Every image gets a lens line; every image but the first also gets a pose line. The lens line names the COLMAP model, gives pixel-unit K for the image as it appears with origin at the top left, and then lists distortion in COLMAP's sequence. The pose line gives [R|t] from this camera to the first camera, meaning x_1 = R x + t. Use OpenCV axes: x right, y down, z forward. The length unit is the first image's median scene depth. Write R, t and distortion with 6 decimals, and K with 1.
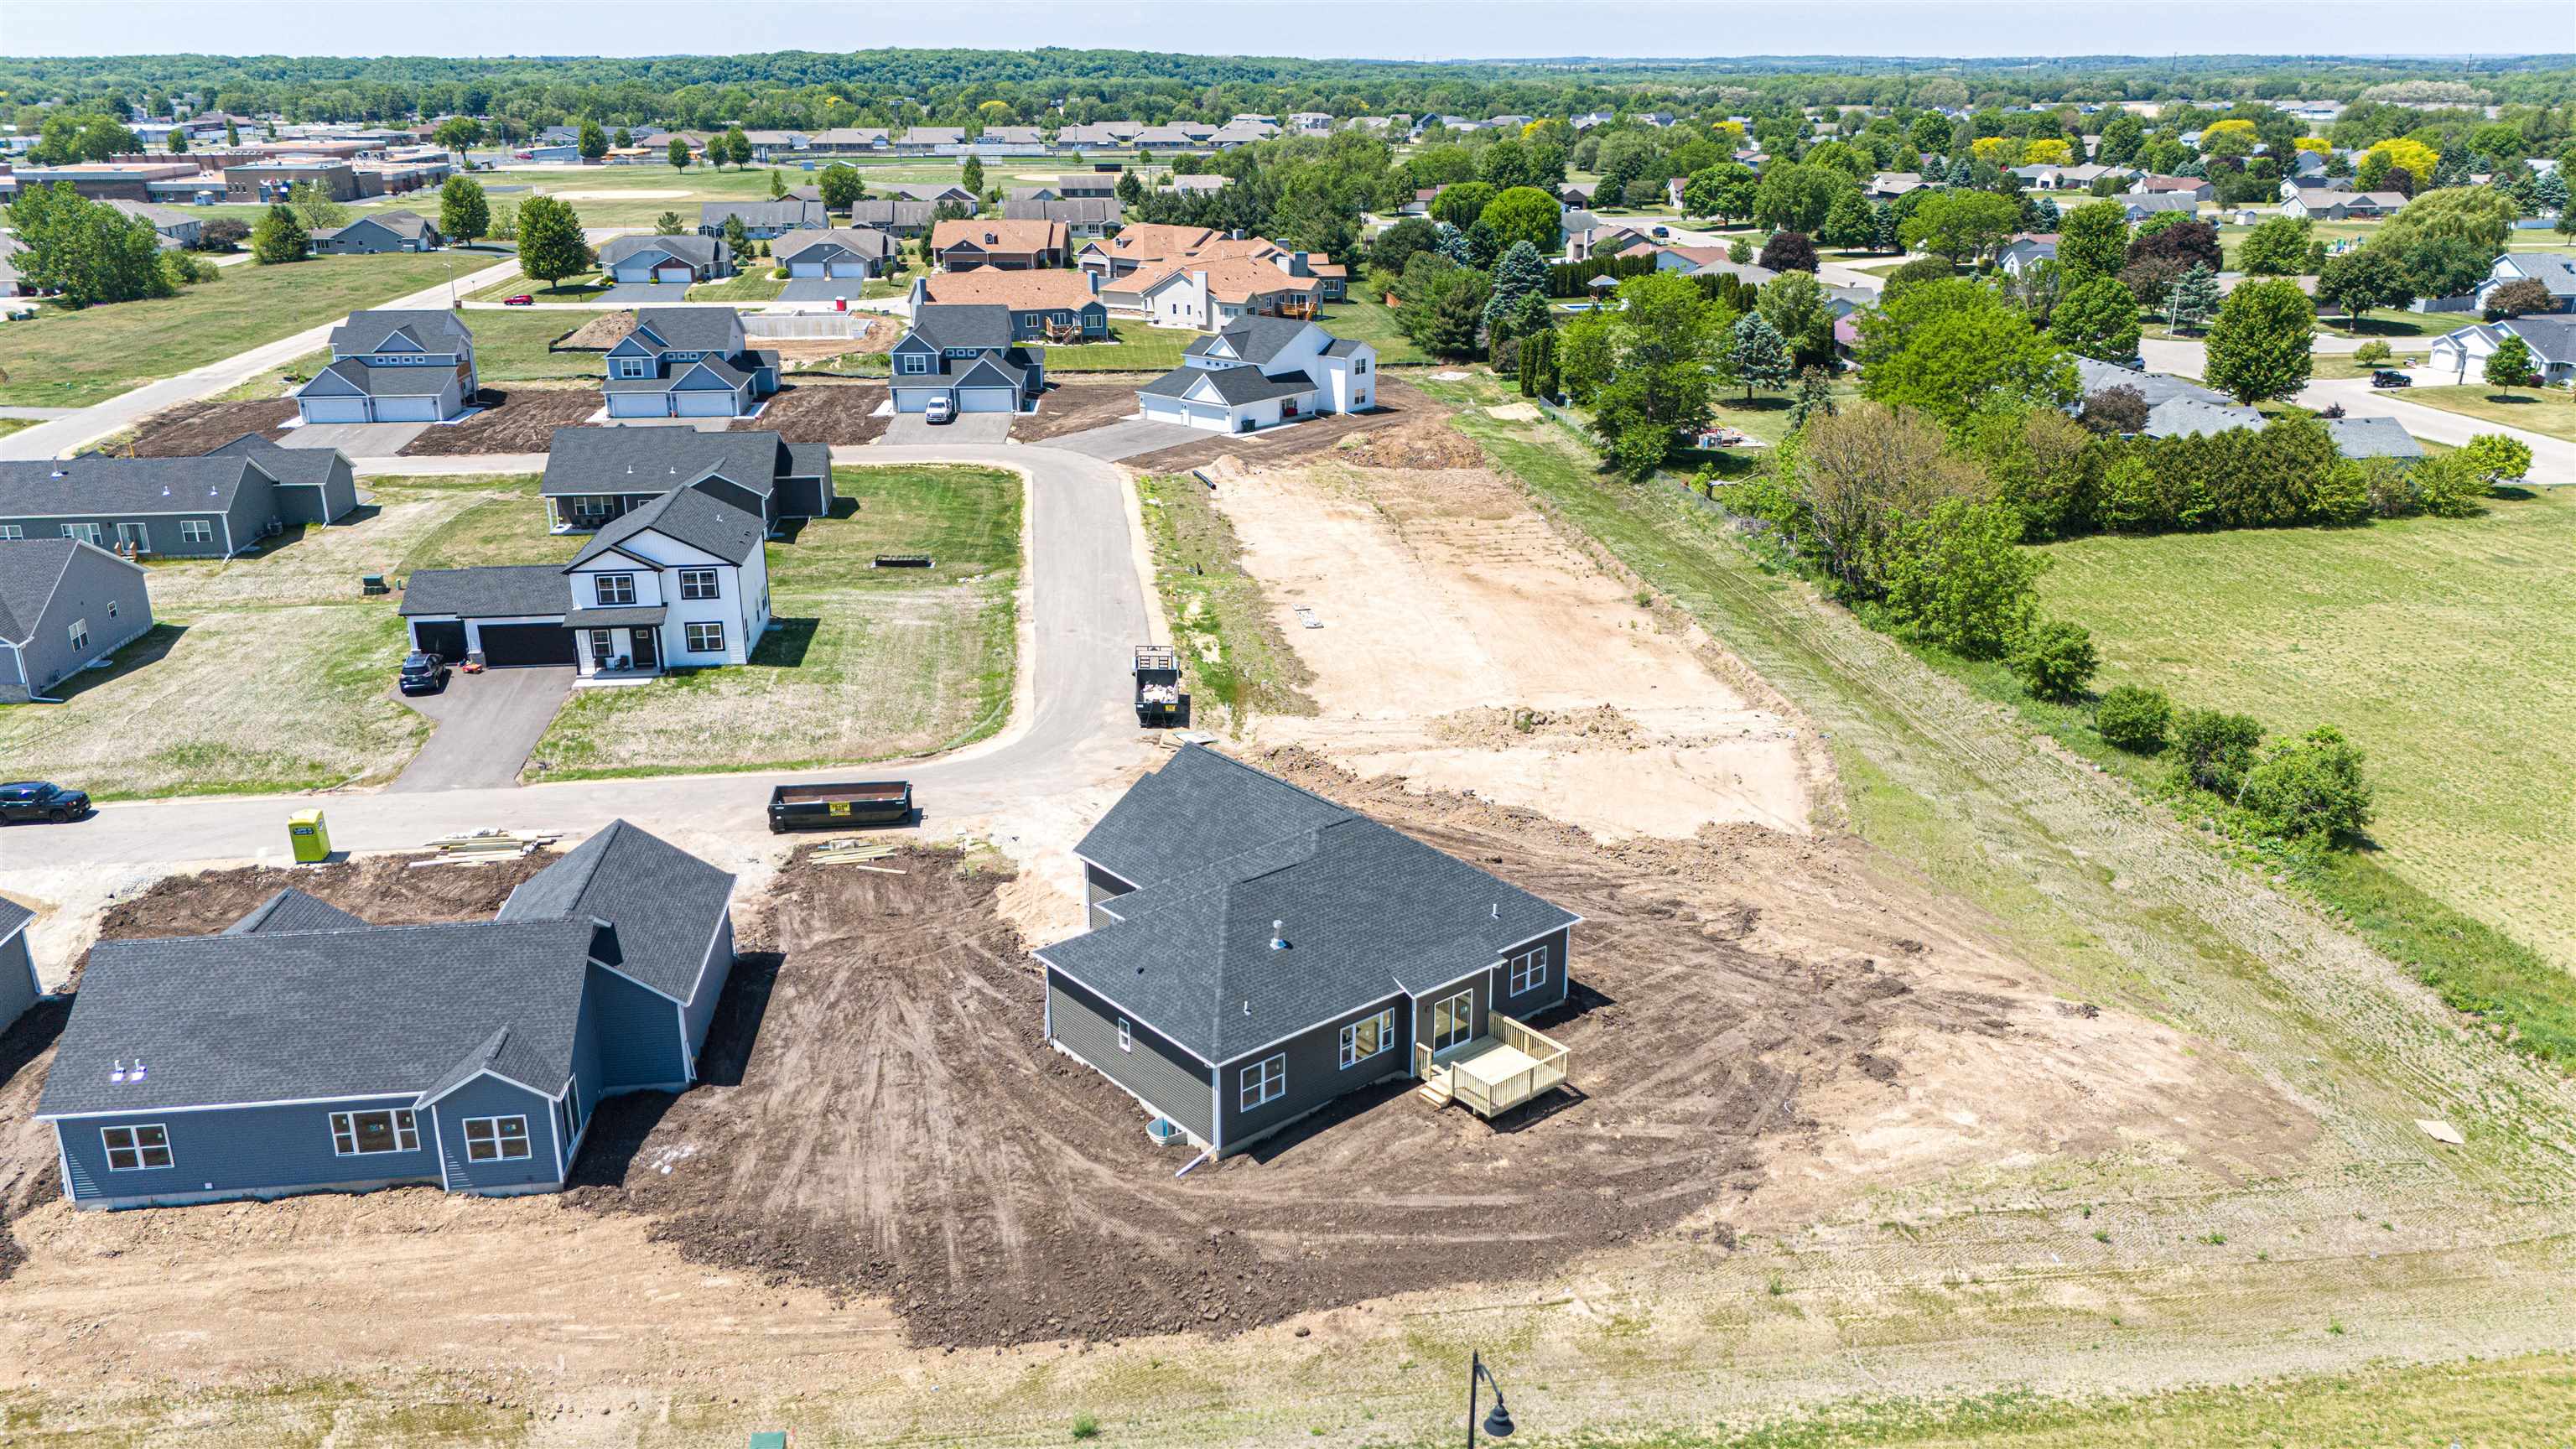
lens RADIAL K [[1917.4, 0, 1272.2], [0, 1917.4, 726.0], [0, 0, 1]] dist [0.044602, -0.005795]
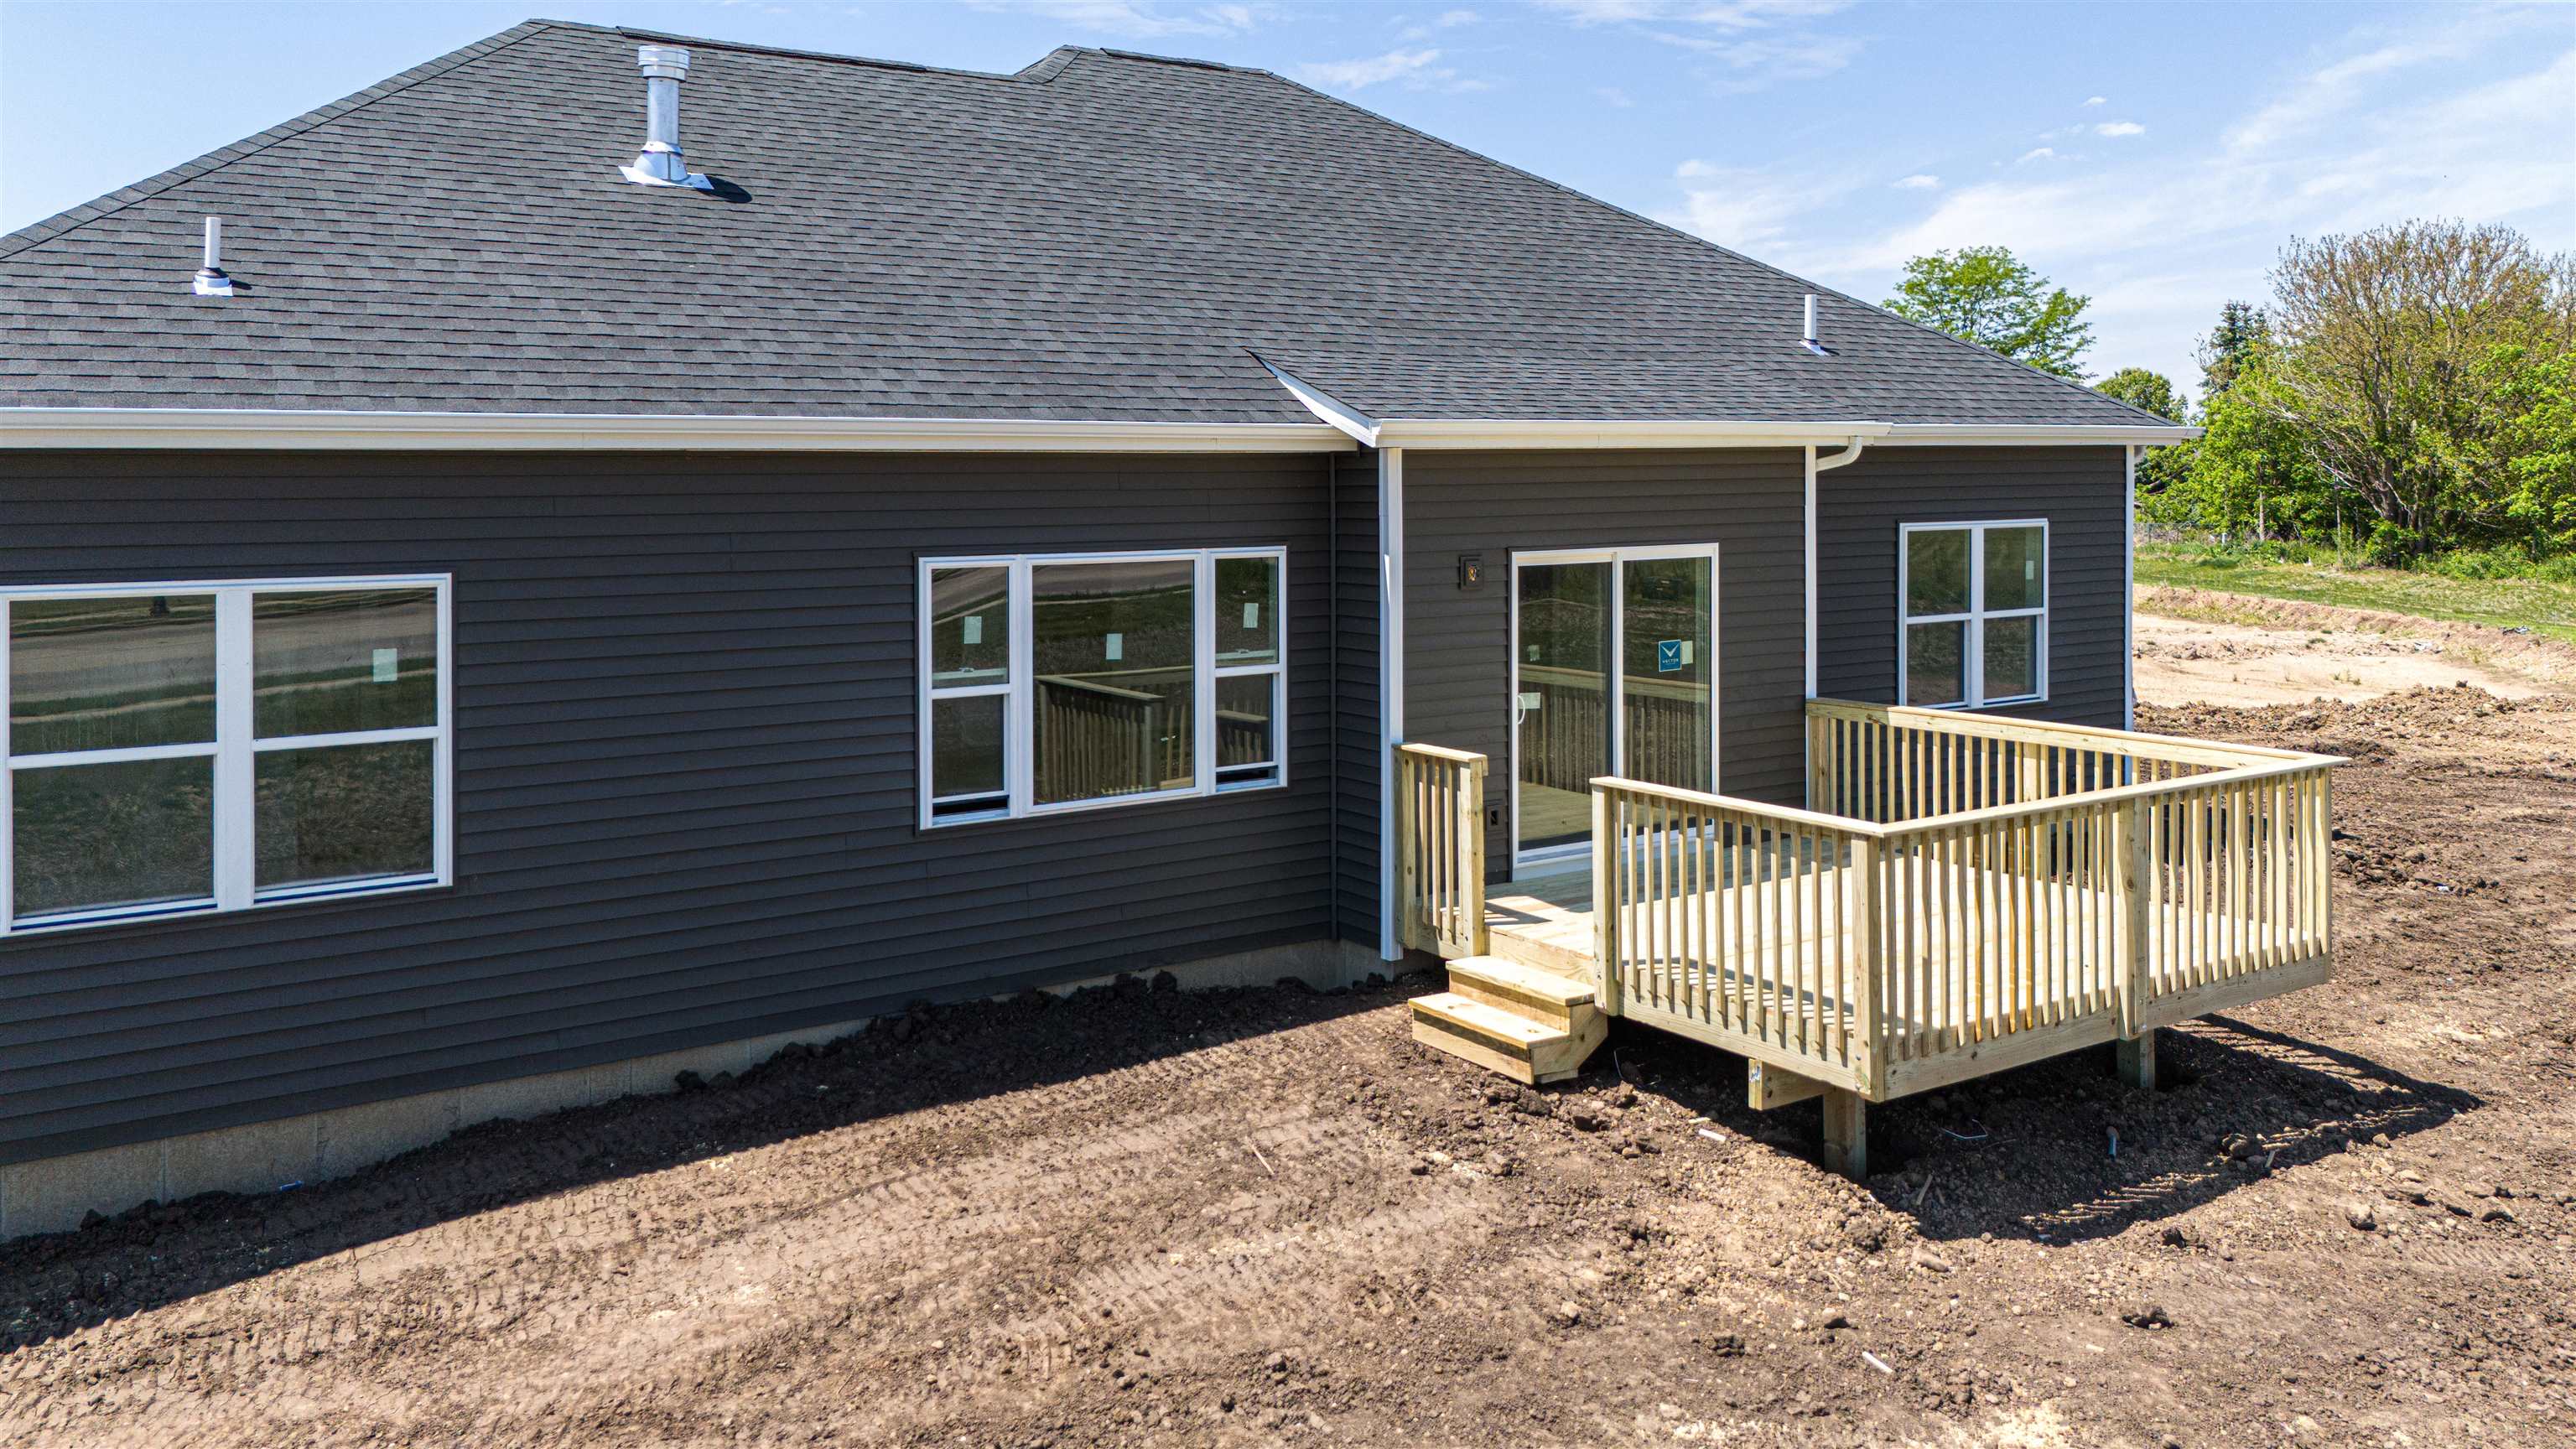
lens RADIAL K [[1948.3, 0, 1275.6], [0, 1948.3, 529.6], [0, 0, 1]] dist [0.102740, -0.113332]
pose [[0.993137, -0.004376, -0.116876, 0.058614], [-0.030146, 0.955957, -0.291955, 0.138432], [0.113006, 0.293475, 0.949264, 0.566825]]
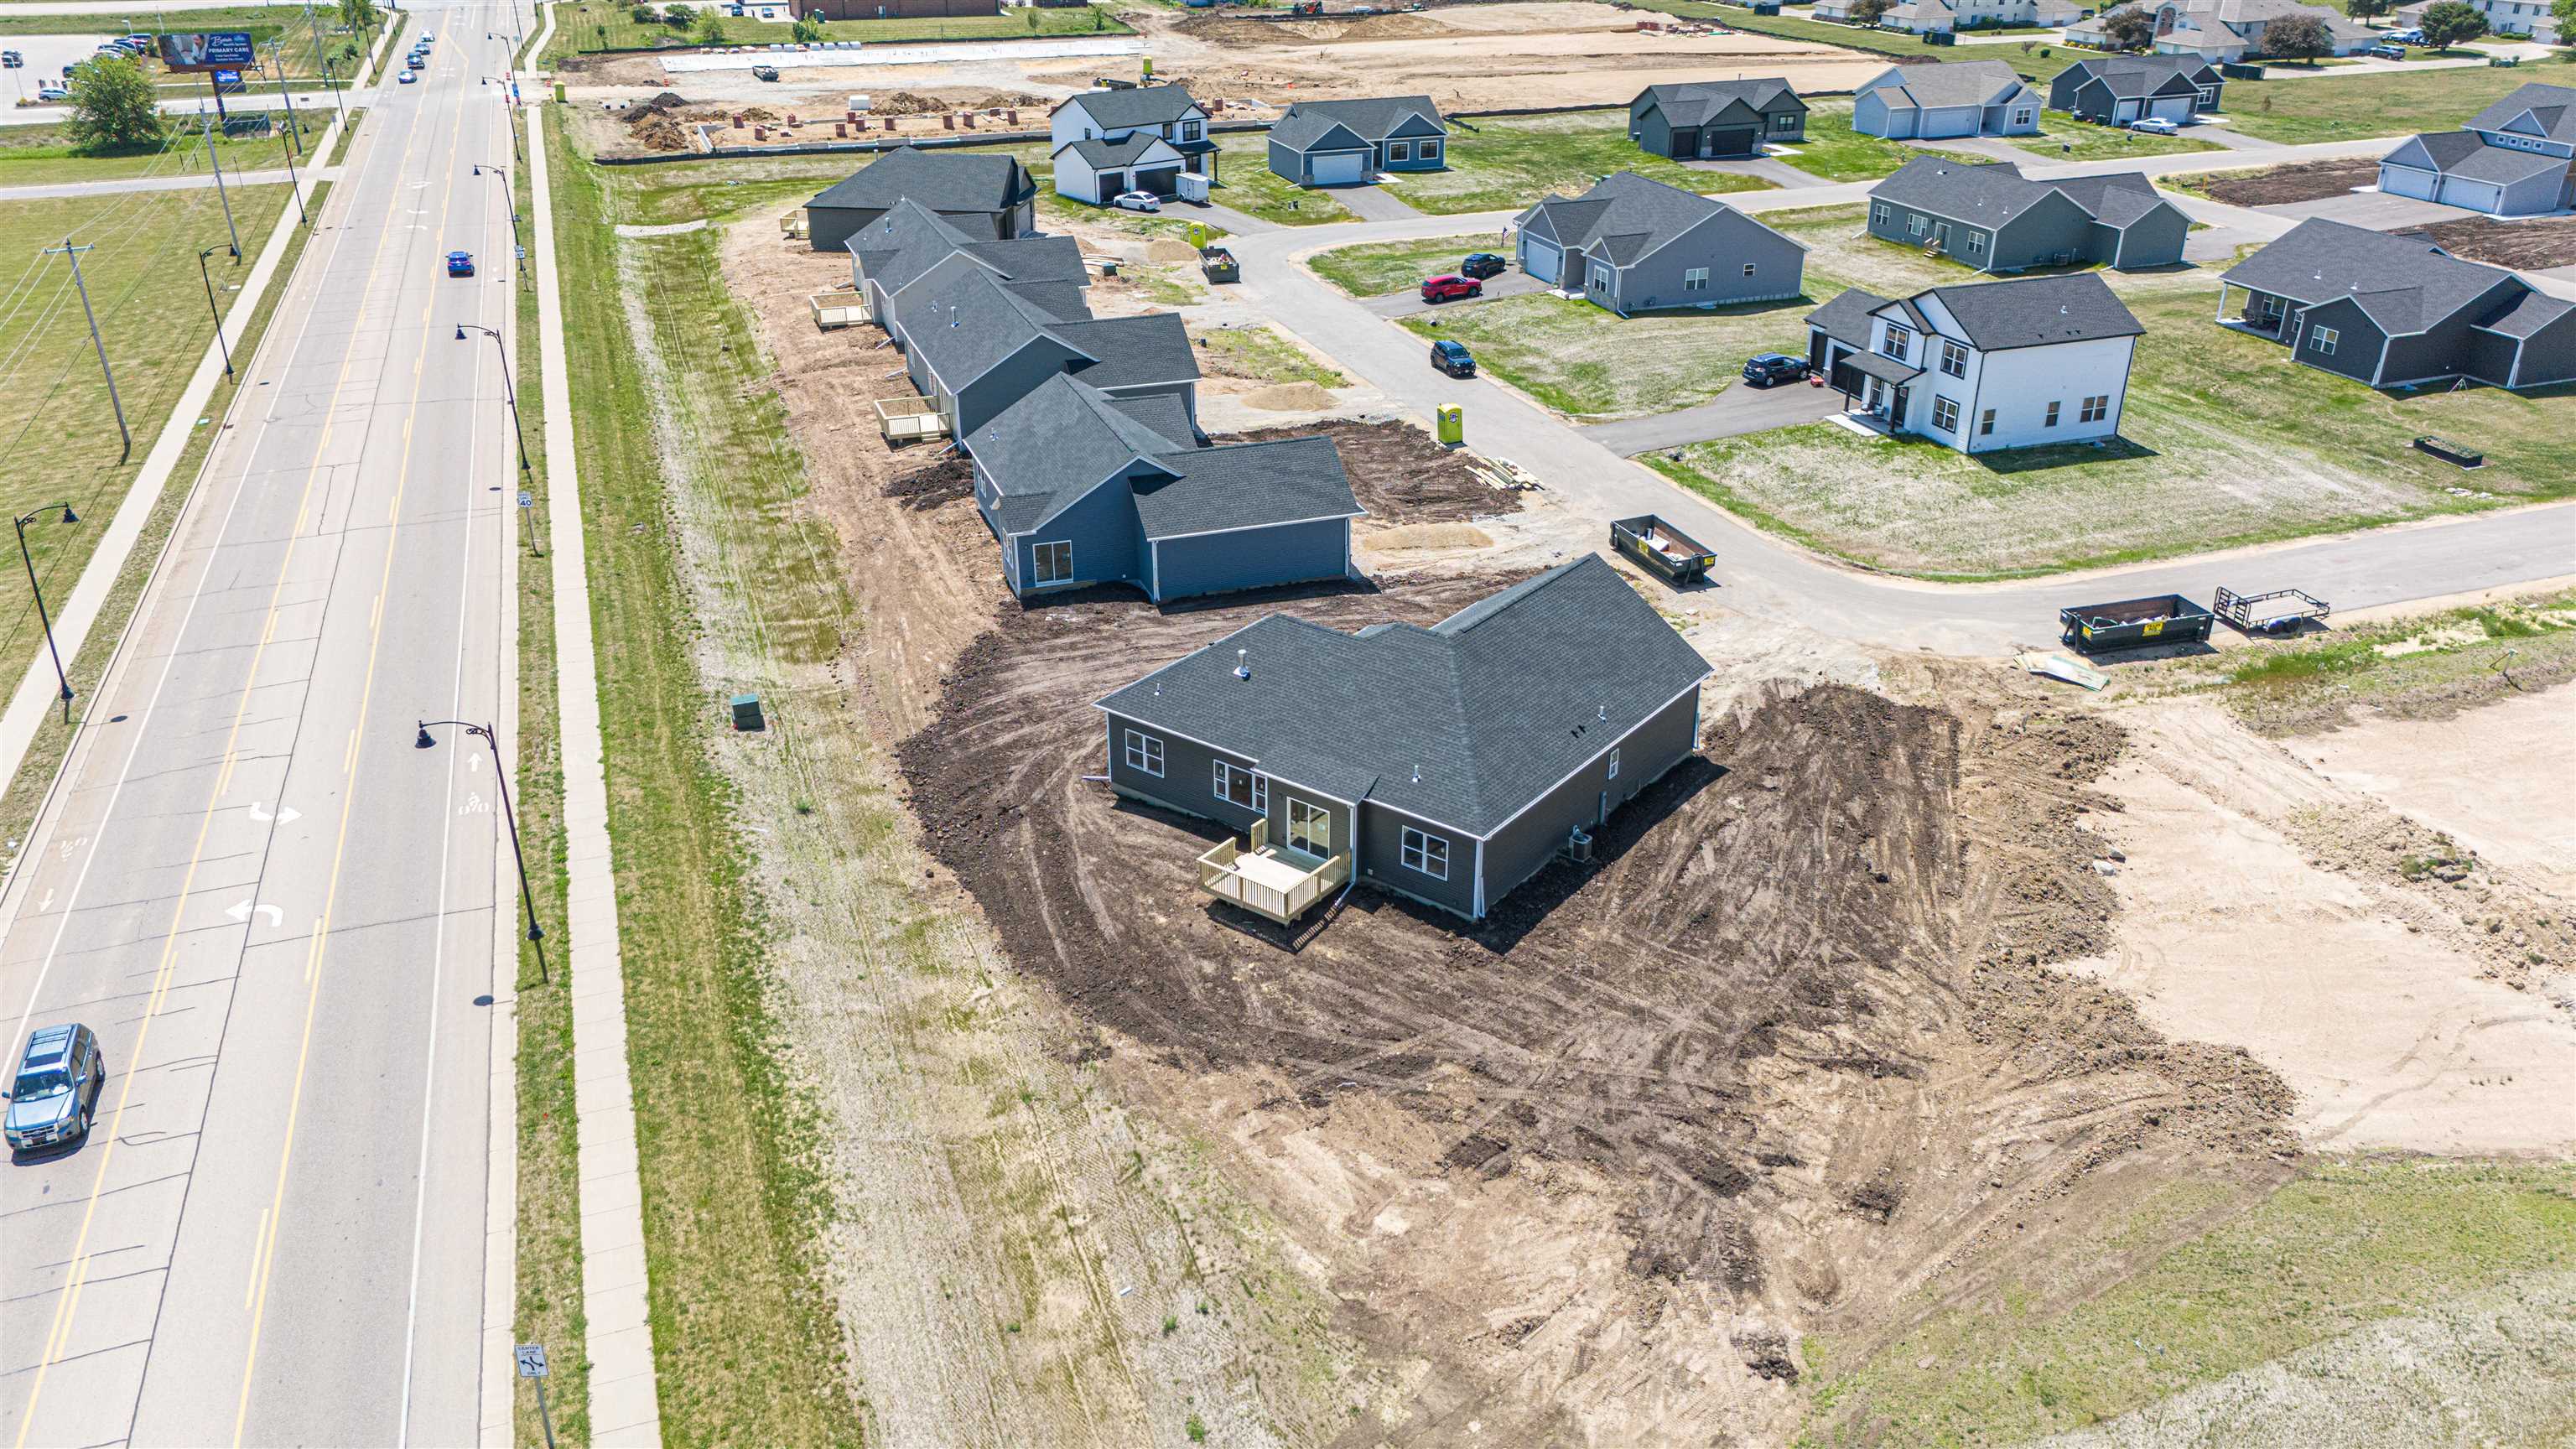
lens RADIAL K [[1917.4, 0, 1272.2], [0, 1917.4, 726.0], [0, 0, 1]] dist [0.044602, -0.005795]
pose [[0.213279, 0.422554, -0.880886, 0.665962], [-0.312612, 0.883745, 0.348236, -0.164974], [0.925627, 0.201104, 0.320580, 0.459665]]
